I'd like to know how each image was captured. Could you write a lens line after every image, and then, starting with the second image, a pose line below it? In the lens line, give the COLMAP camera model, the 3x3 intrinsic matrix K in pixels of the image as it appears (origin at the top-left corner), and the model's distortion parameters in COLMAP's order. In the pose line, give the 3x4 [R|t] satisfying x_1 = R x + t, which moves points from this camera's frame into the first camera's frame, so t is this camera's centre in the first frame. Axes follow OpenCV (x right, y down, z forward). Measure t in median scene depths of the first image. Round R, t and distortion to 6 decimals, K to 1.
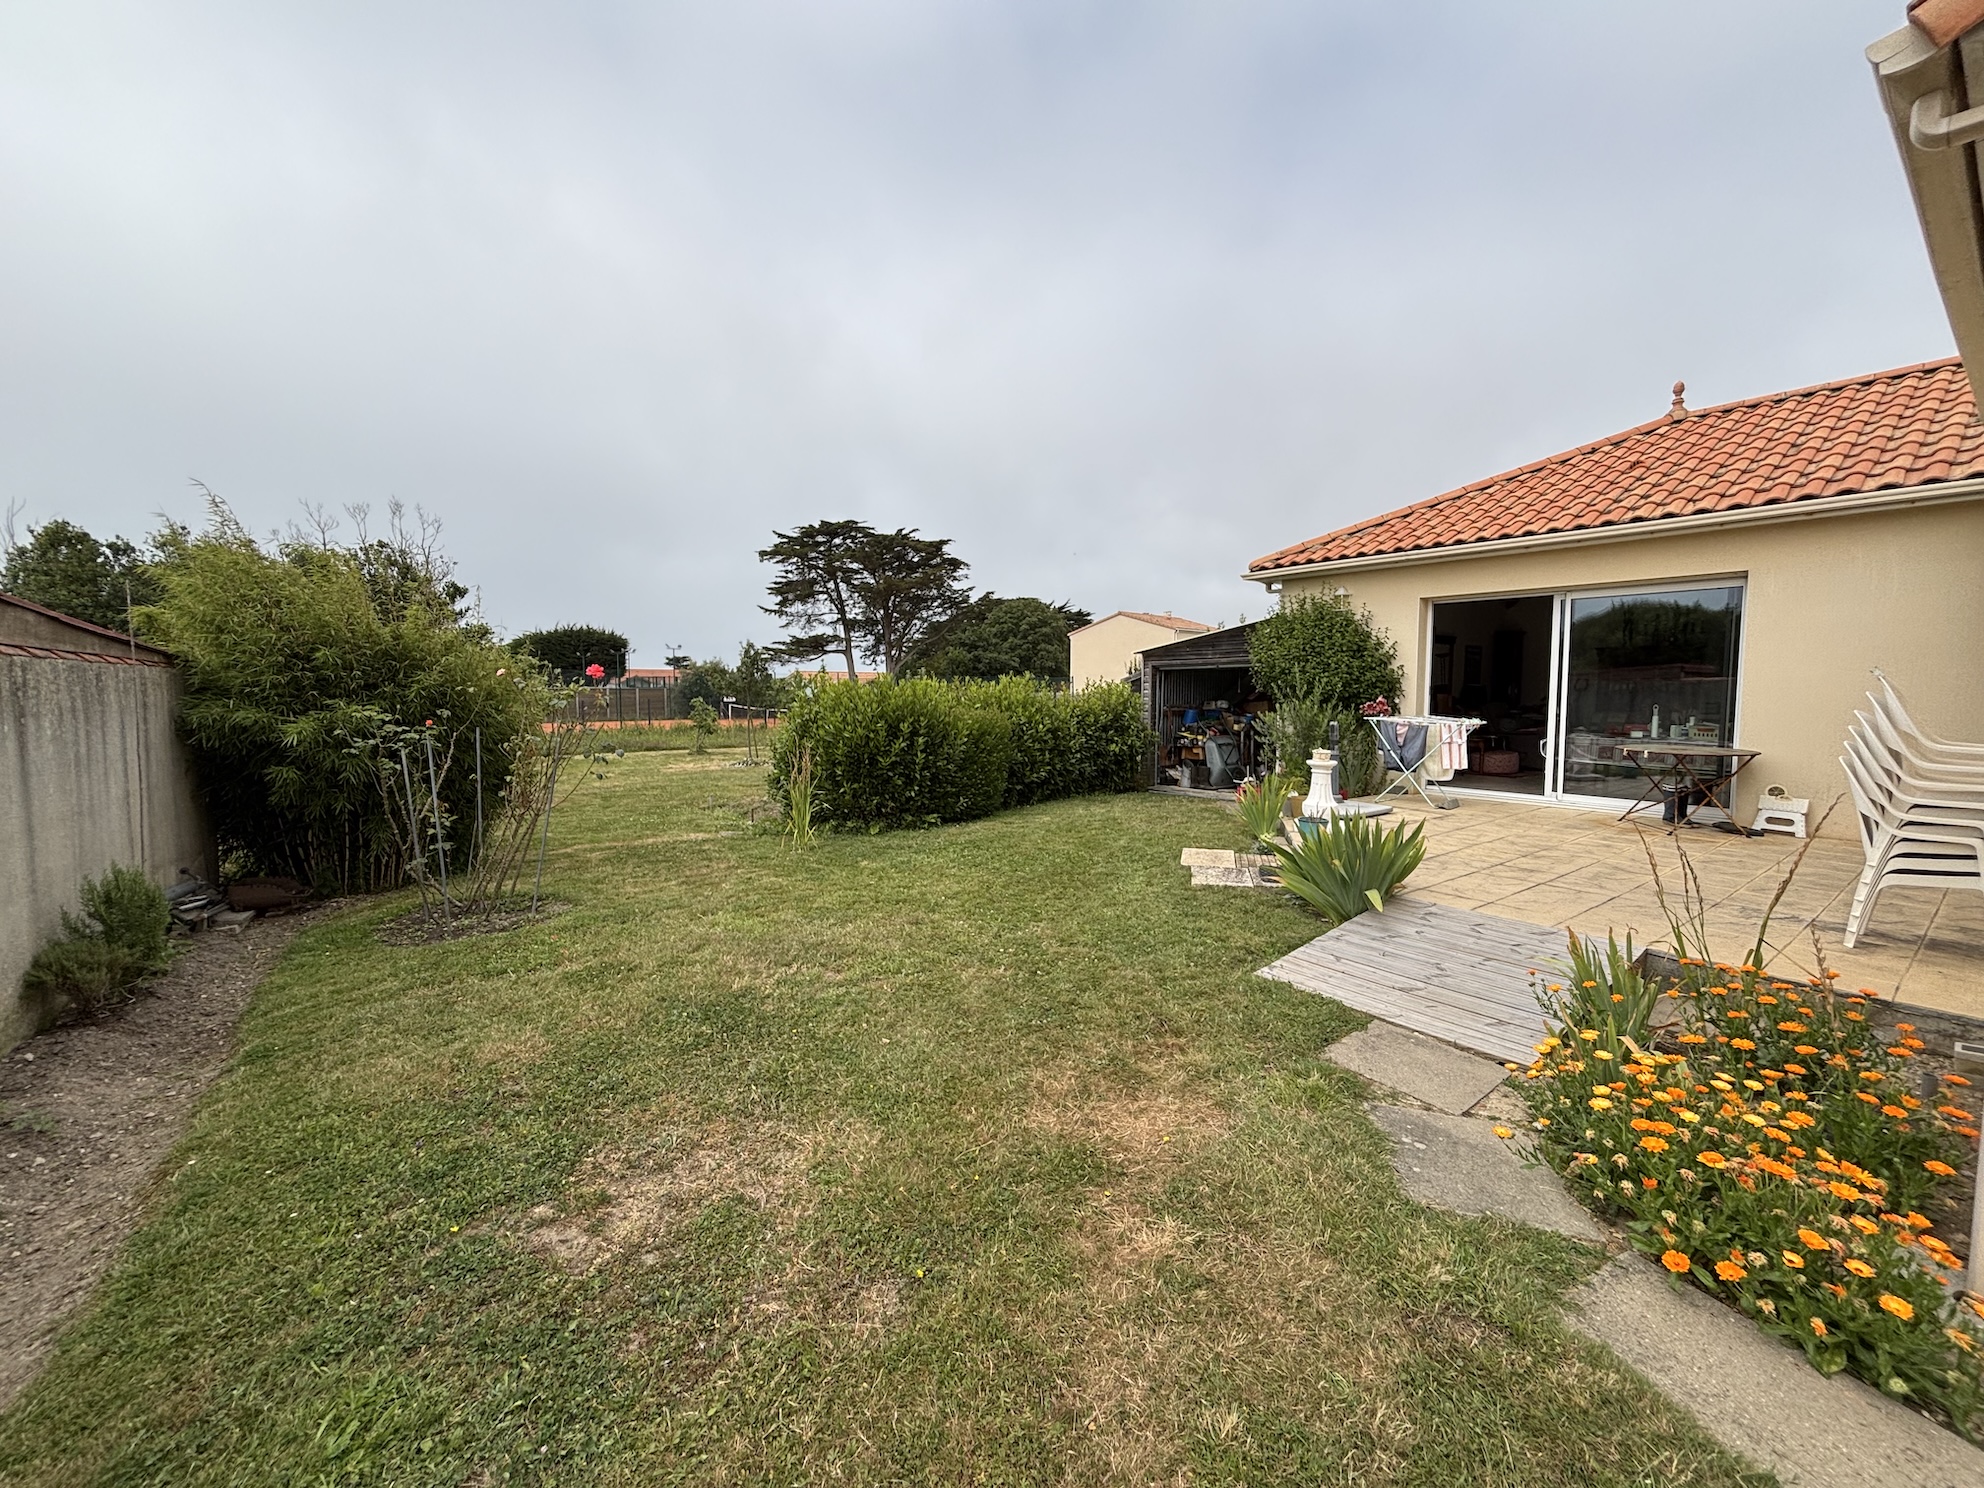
lens RADIAL K [[808.0, 0, 999.8], [0, 808.0, 747.3], [0, 0, 1]] dist [0.004300, 0.000382]
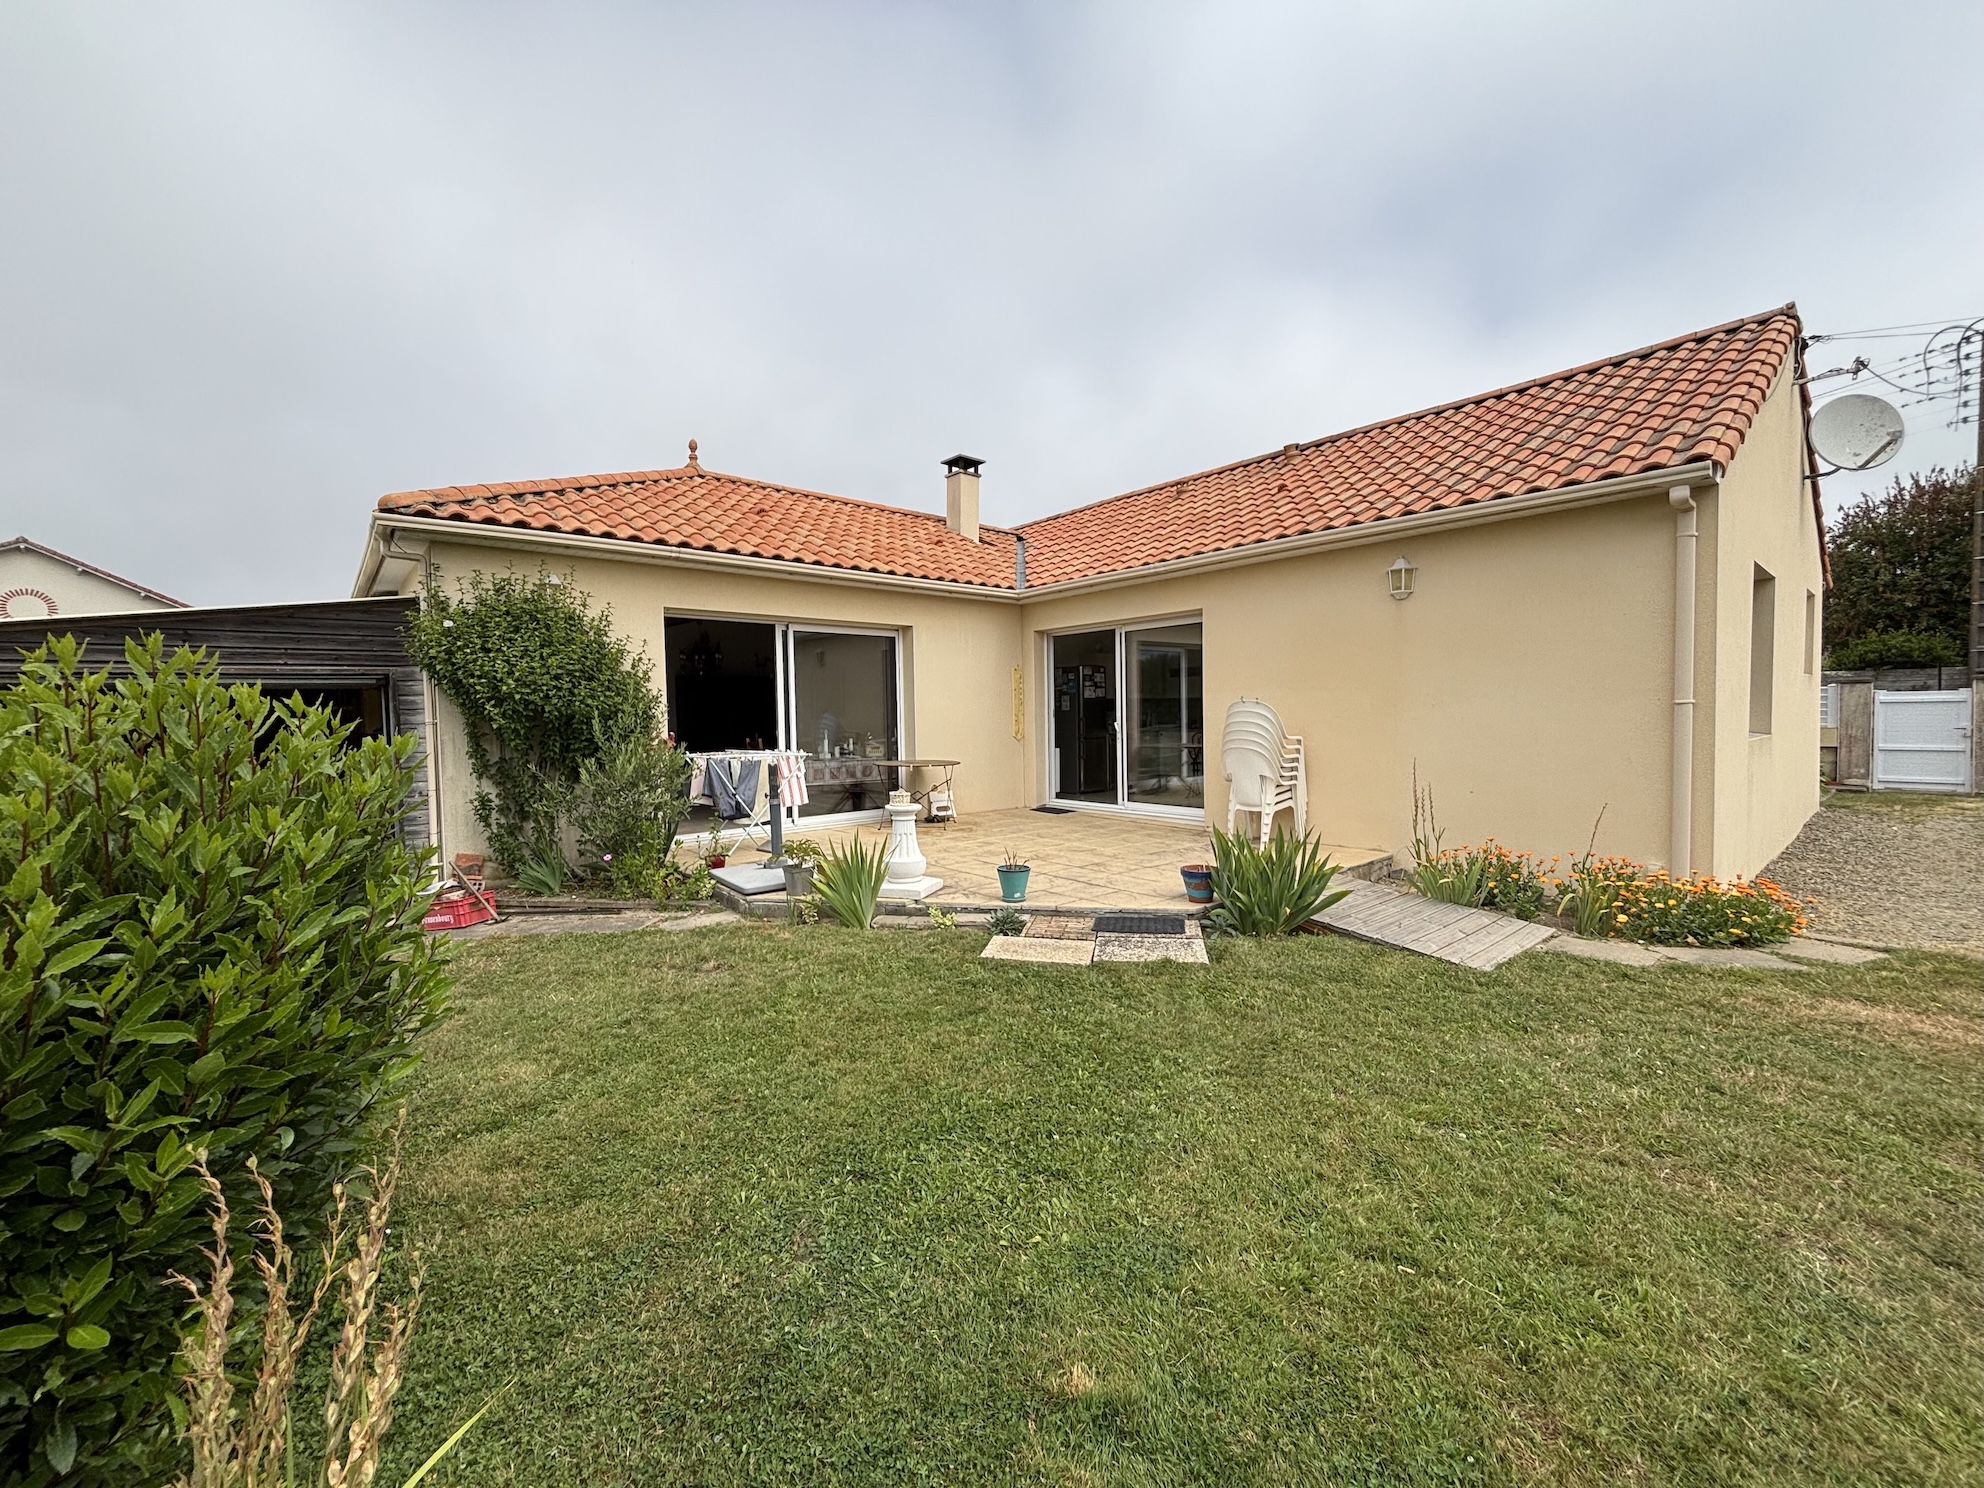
lens RADIAL K [[808.0, 0, 992.4], [0, 808.0, 736.8], [0, 0, 1]] dist [0.004300, 0.000382]
pose [[-0.027563, -0.033453, 0.999060, -0.308558], [0.070995, 0.996851, 0.035337, -0.052953], [-0.997096, 0.071903, -0.025102, 0.654027]]
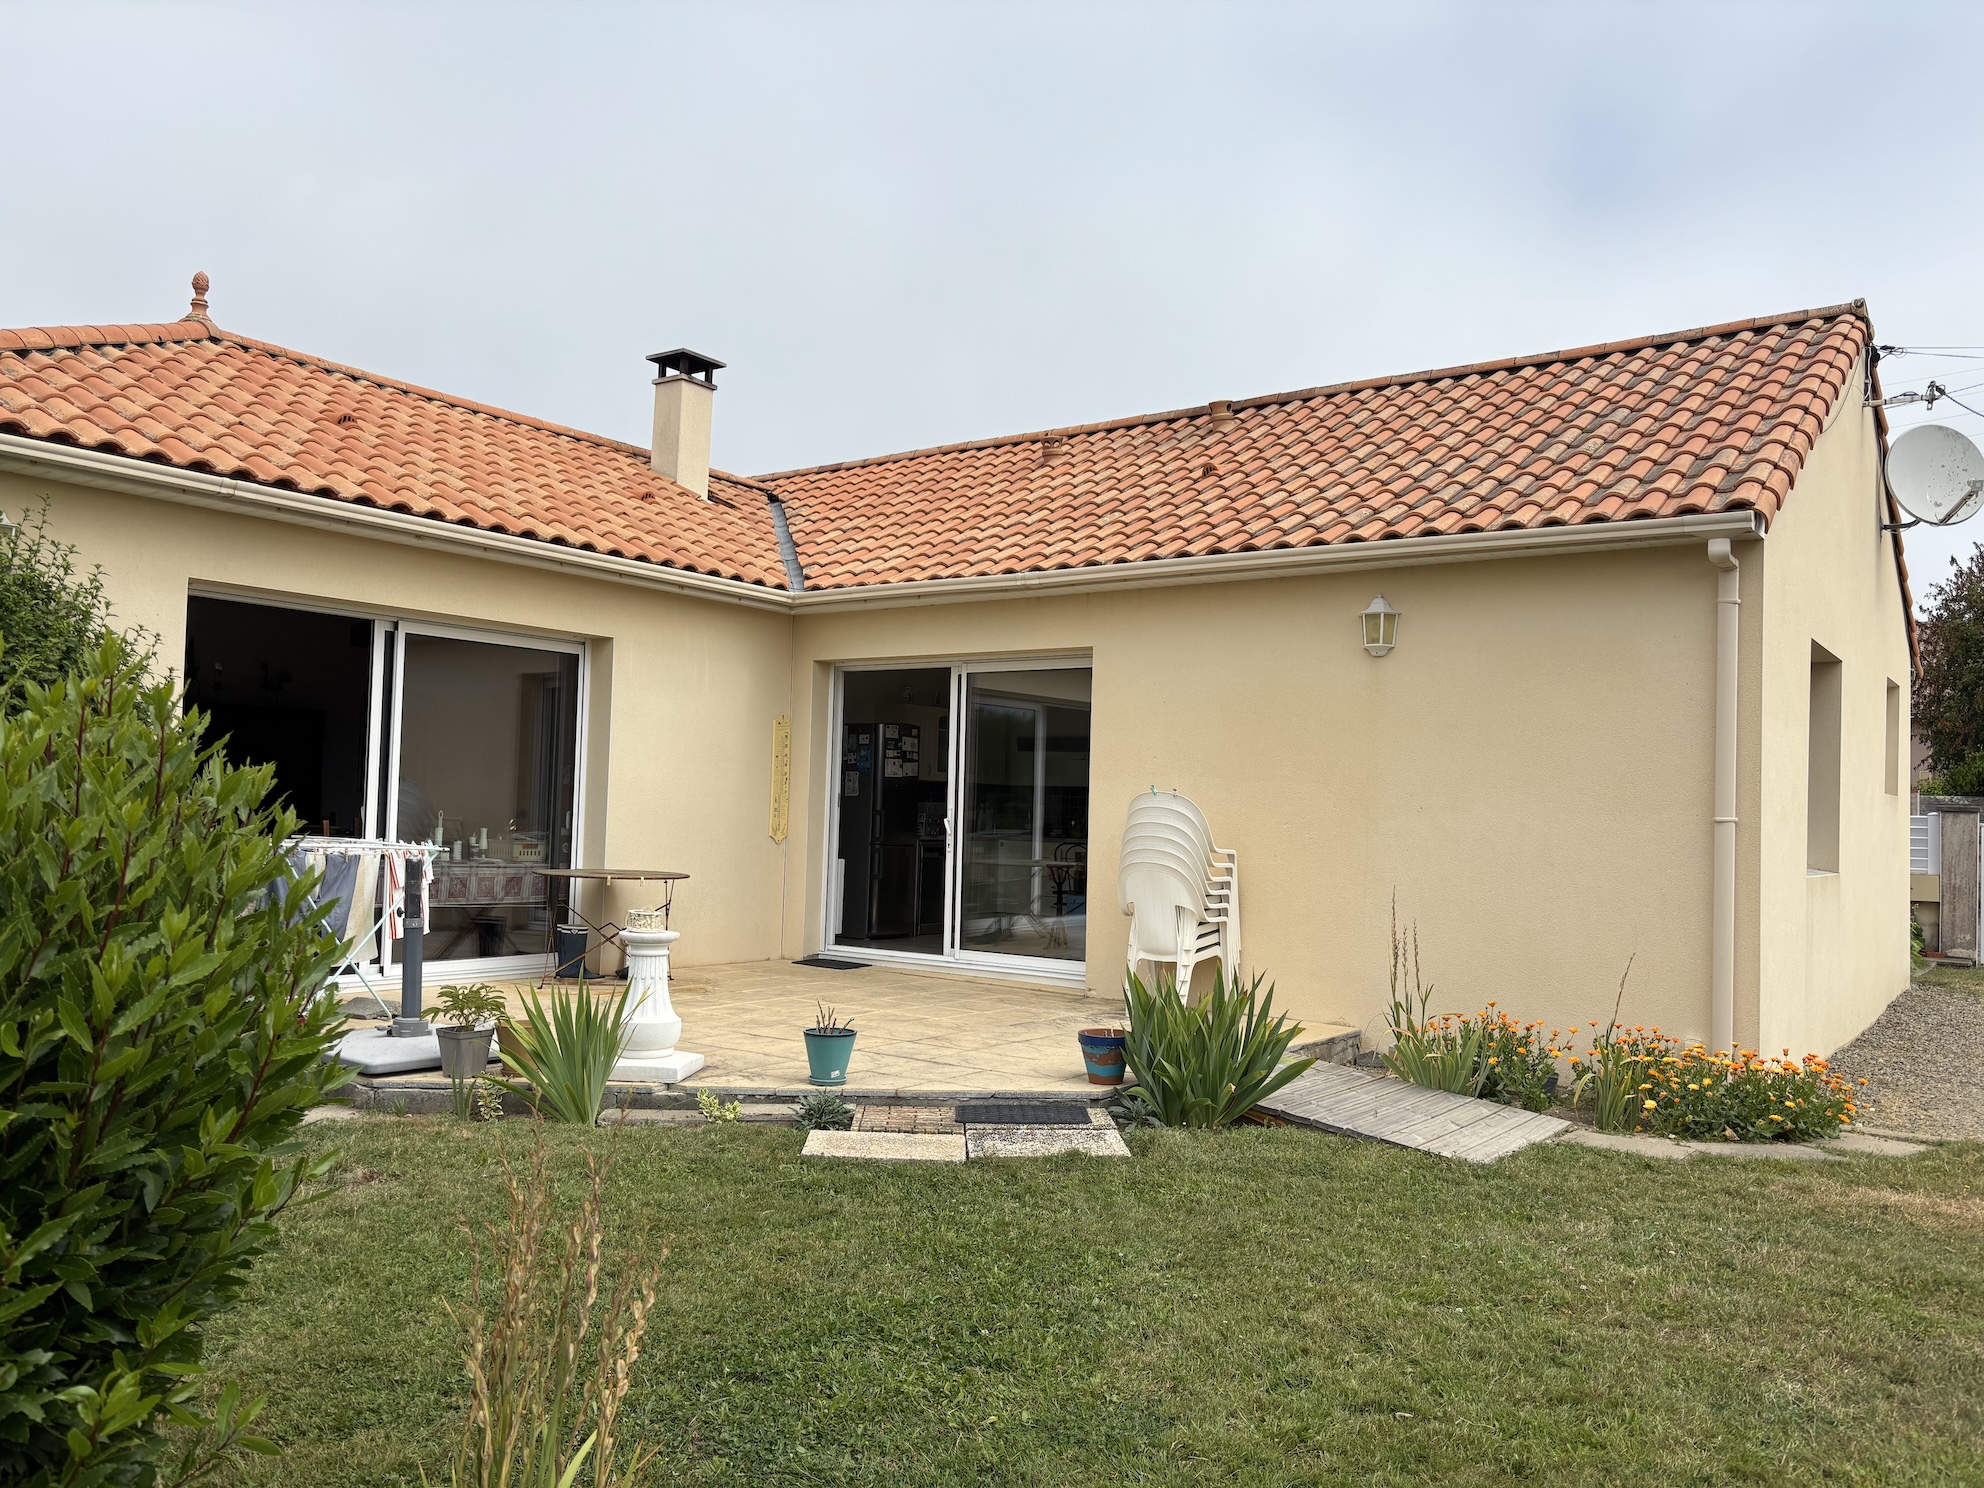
lens RADIAL K [[1520.1, 0, 999.3], [0, 1520.1, 741.5], [0, 0, 1]] dist [0.056187, -0.042847]
pose [[-0.262655, 0.033537, 0.964307, -0.440788], [0.022588, 0.999336, -0.028603, -0.049493], [-0.964625, 0.014269, -0.263238, 0.740063]]
